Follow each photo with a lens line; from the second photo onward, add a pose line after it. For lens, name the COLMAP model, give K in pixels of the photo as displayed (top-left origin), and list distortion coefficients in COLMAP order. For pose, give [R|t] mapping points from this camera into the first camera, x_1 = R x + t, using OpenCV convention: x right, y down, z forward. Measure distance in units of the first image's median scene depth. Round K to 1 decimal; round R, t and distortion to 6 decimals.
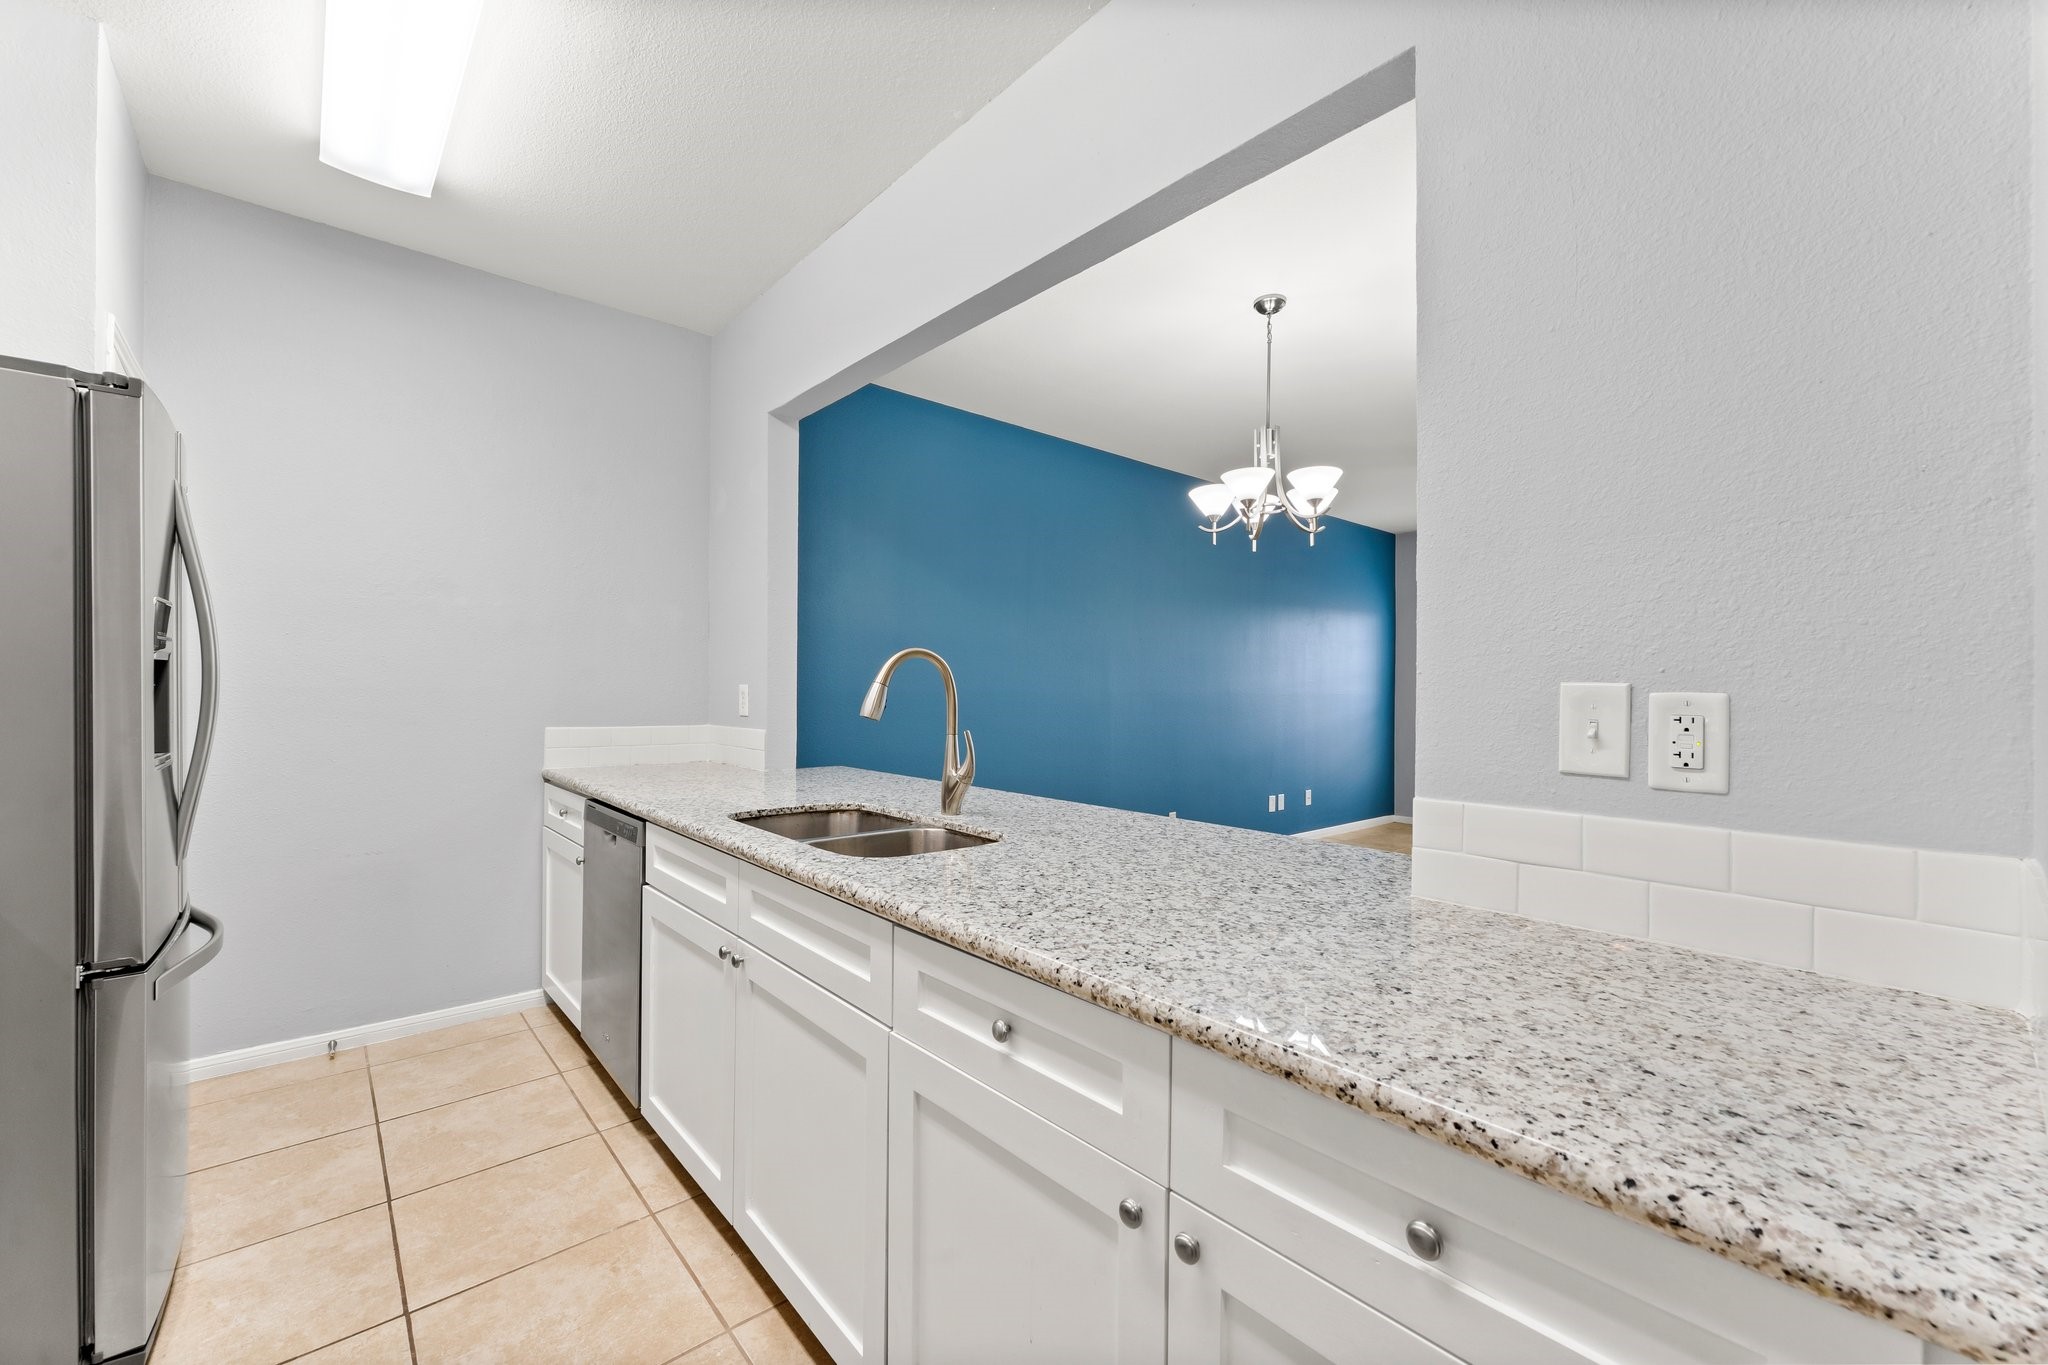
lens RADIAL K [[820.9, 0, 1018.5], [0, 820.9, 681.3], [0, 0, 1]] dist [-0.000924, 0.000785]
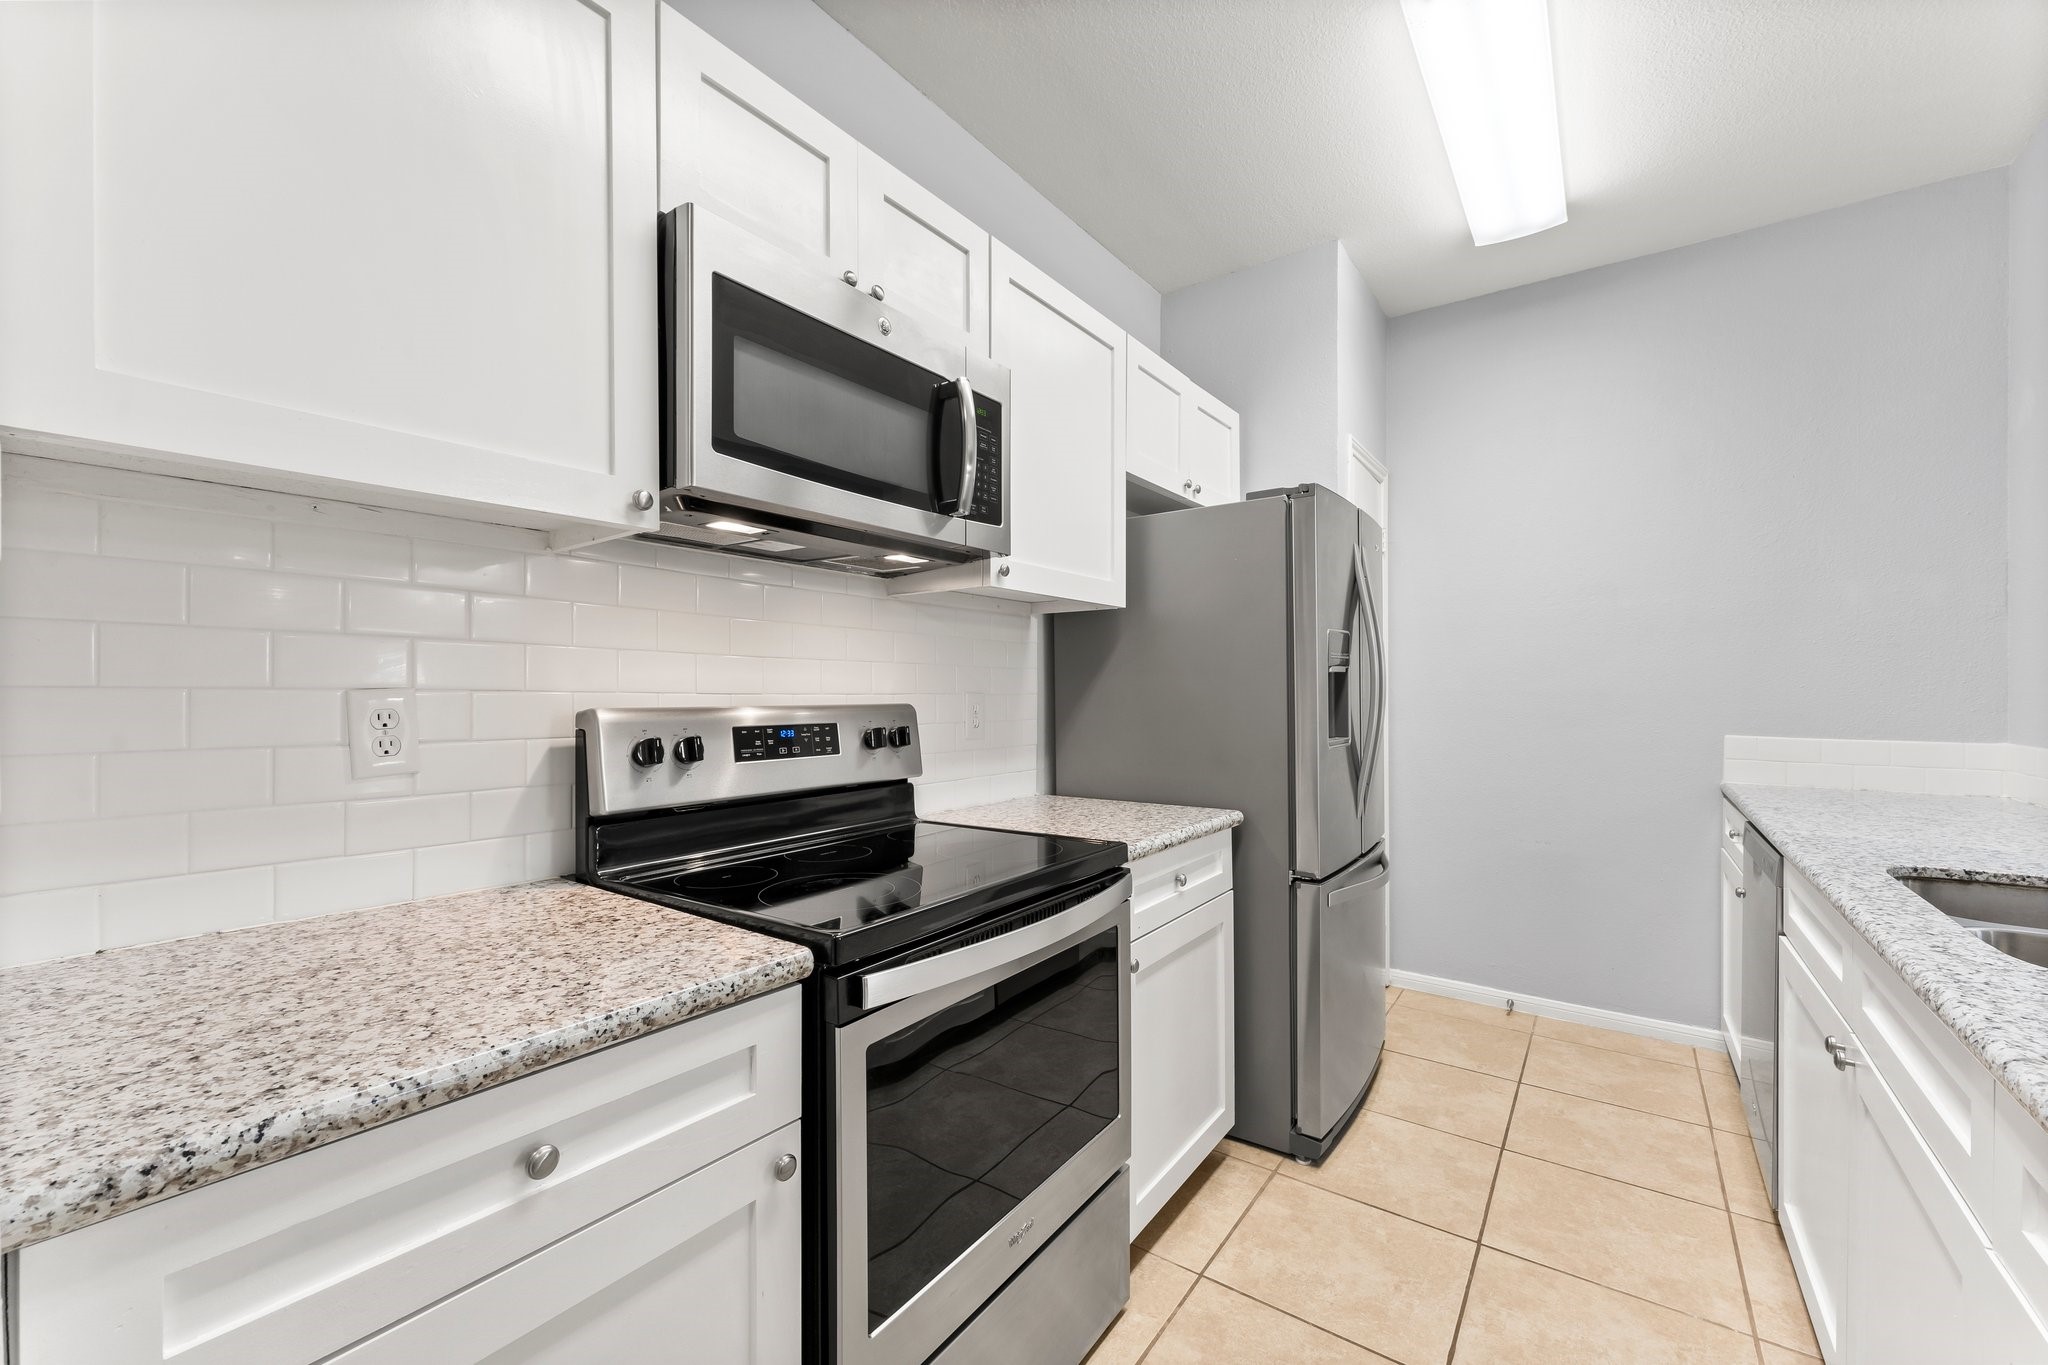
lens RADIAL K [[820.9, 0, 1018.4], [0, 820.9, 687.4], [0, 0, 1]] dist [-0.000924, 0.000785]
pose [[0.220894, -0.010110, -0.975246, 0.165835], [0.010997, 0.999909, -0.007875, 0.004089], [0.975236, -0.008986, 0.220985, 0.100042]]
